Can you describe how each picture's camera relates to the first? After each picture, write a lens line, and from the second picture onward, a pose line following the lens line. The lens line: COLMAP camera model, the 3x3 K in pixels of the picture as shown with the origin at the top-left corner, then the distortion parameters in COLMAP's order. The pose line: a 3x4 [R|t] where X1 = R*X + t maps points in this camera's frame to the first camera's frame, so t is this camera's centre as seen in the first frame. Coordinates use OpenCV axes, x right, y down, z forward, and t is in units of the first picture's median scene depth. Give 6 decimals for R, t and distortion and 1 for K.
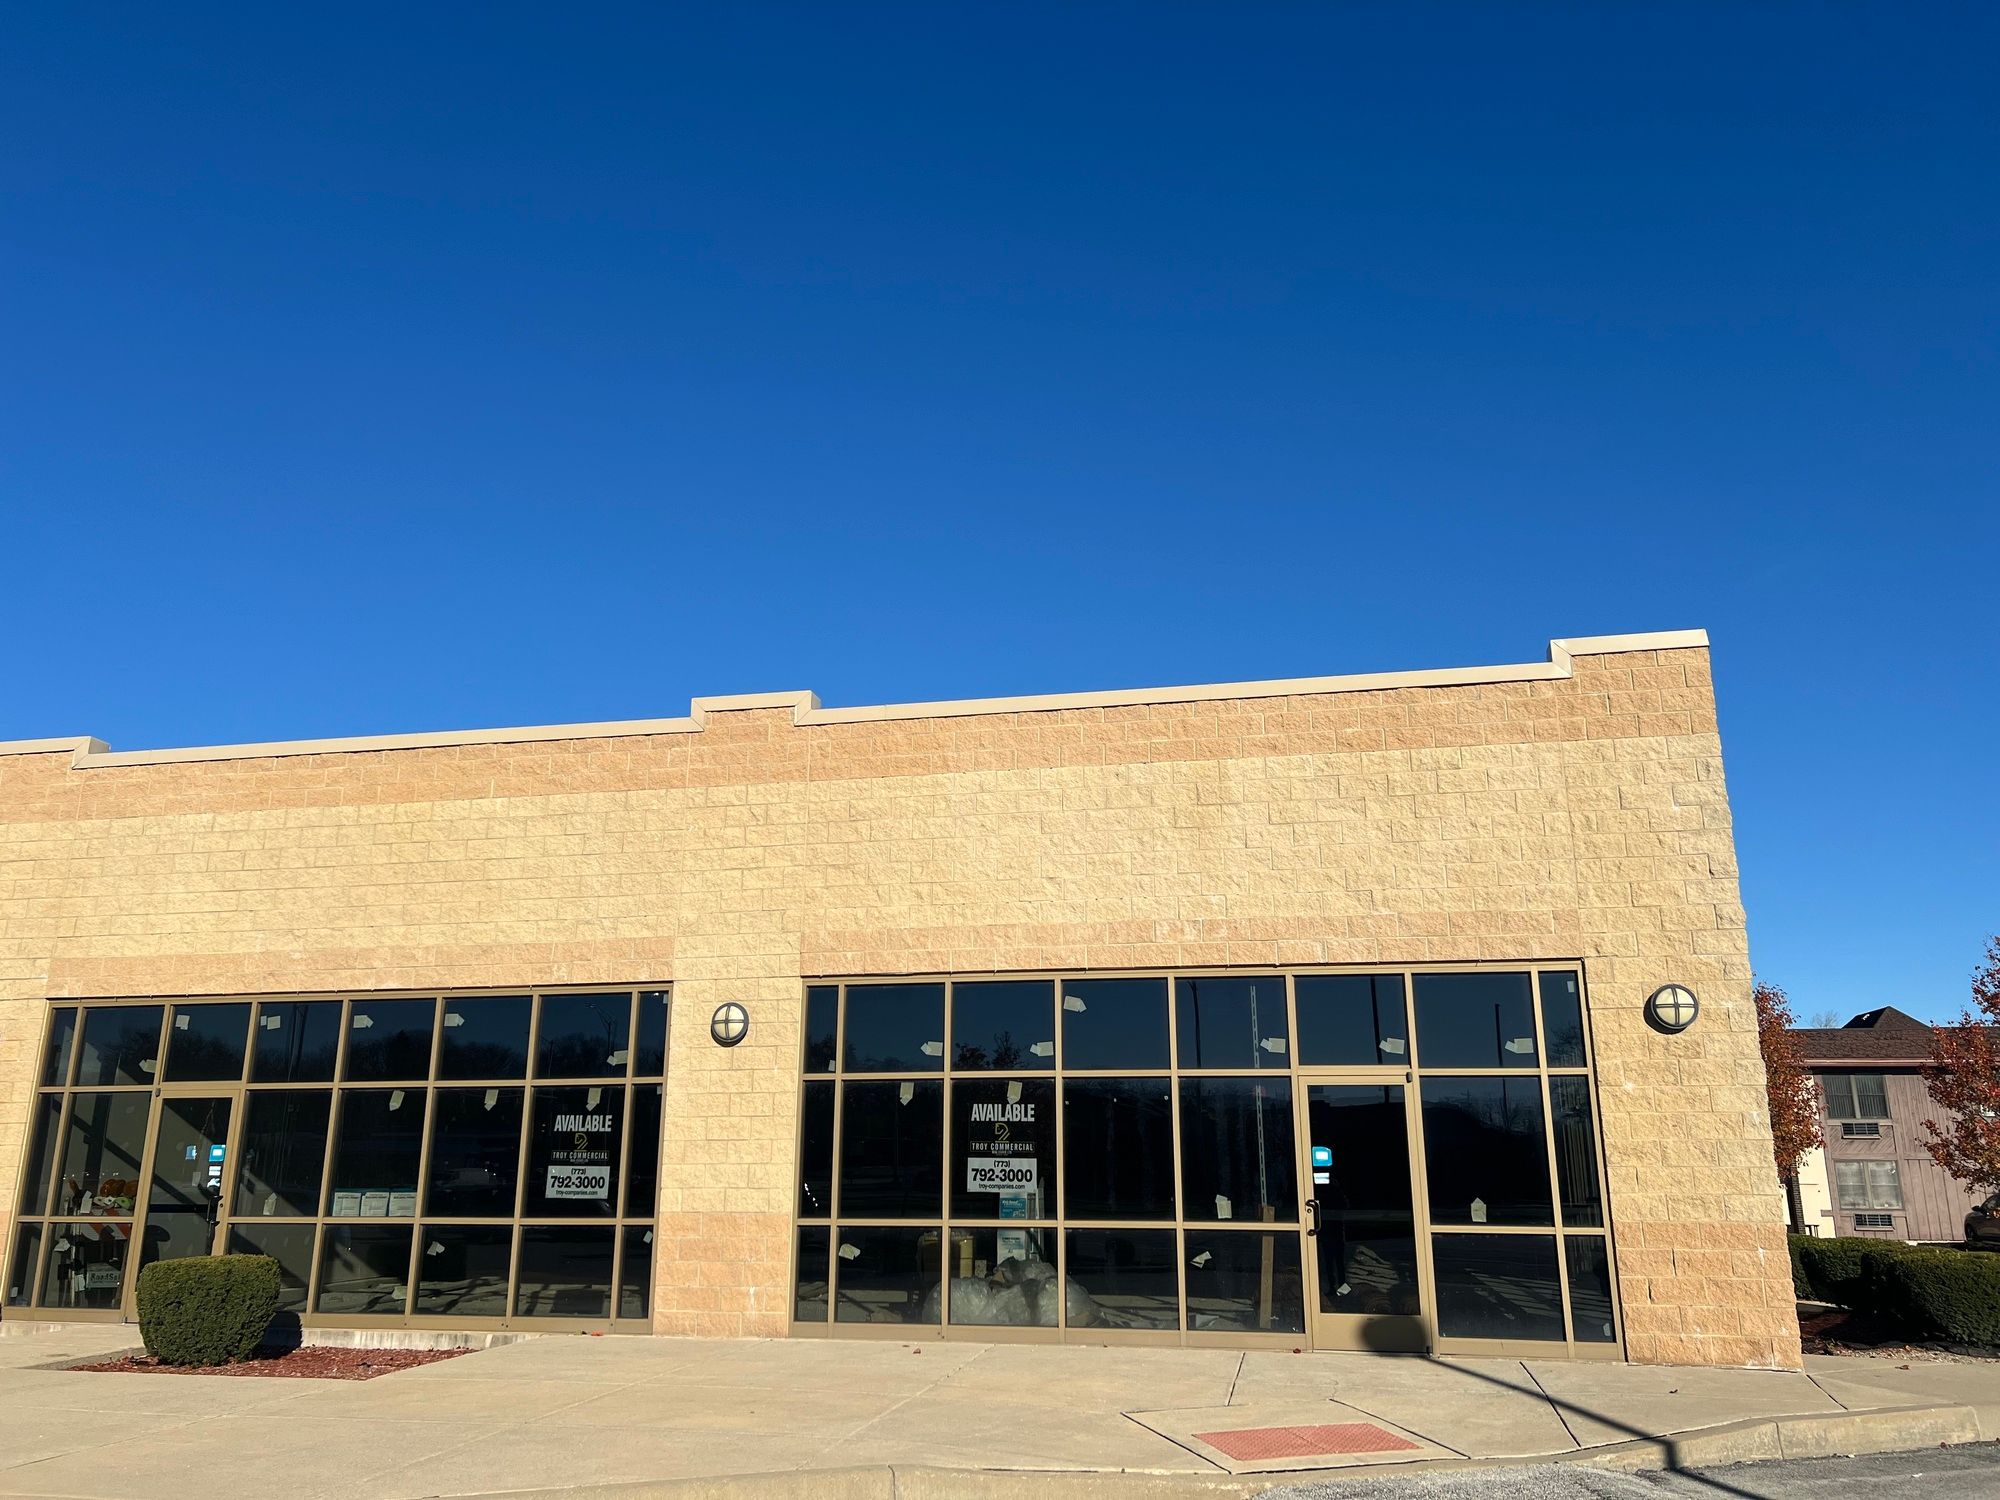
lens RADIAL K [[1497.6, 0, 930.5], [0, 1497.6, 783.1], [0, 0, 1]] dist [0.060342, -0.064455]
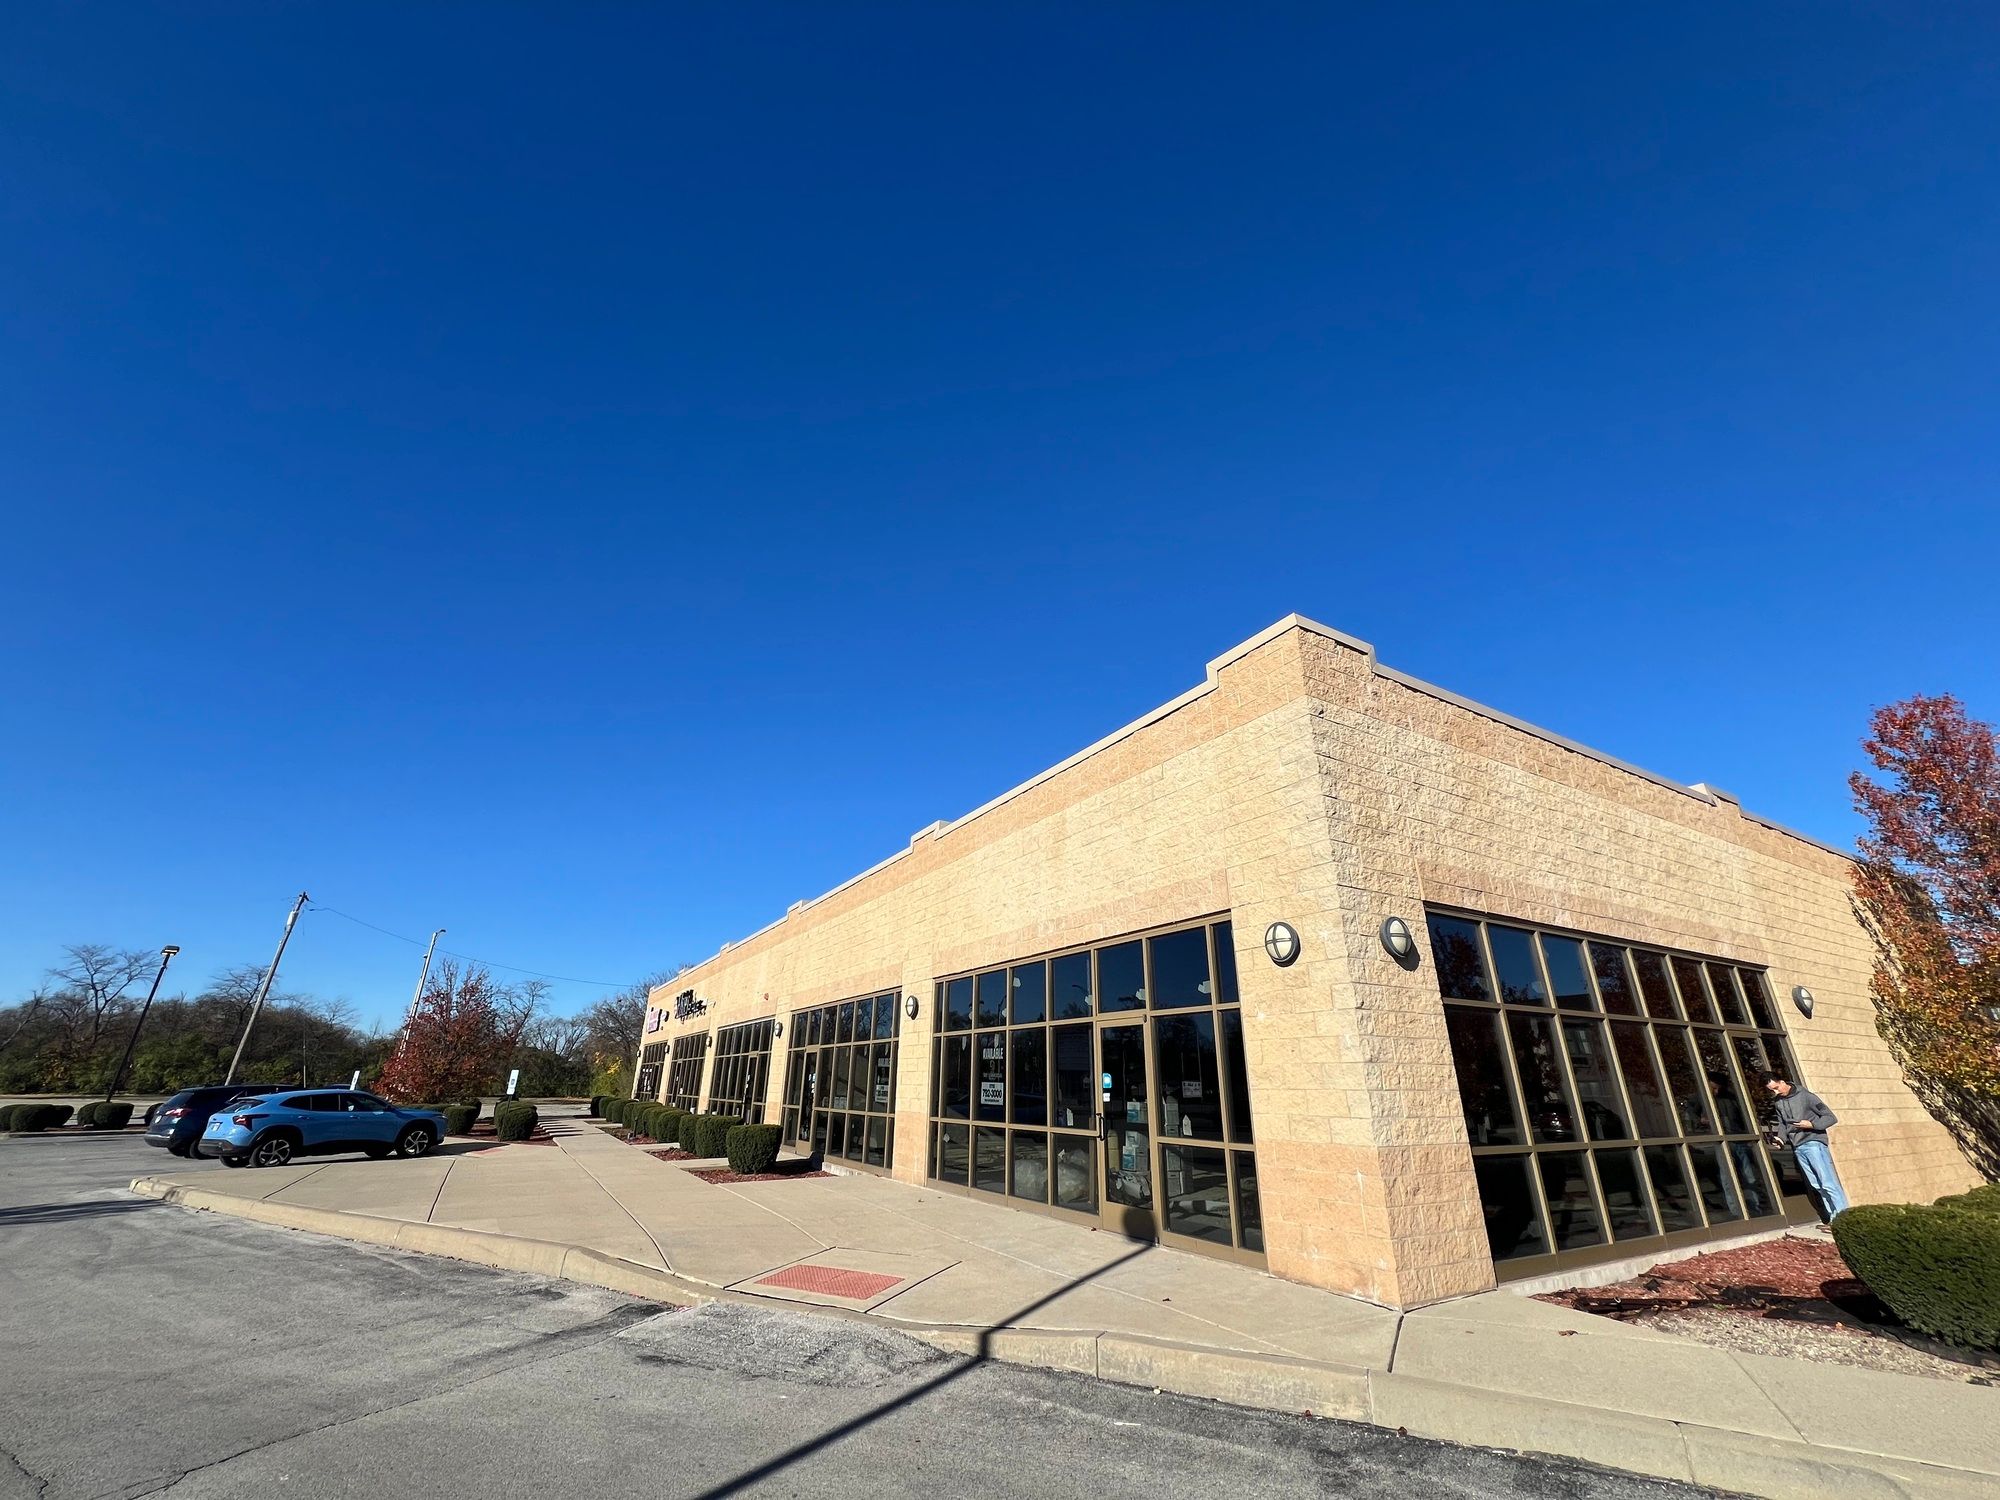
lens RADIAL K [[797.8, 0, 1002.4], [0, 797.8, 751.5], [0, 0, 1]] dist [-0.003395, 0.000848]
pose [[0.668738, -0.284253, -0.687015, 0.767541], [0.184034, 0.958561, -0.217468, 0.097532], [0.720362, 0.018995, 0.693339, 0.411041]]
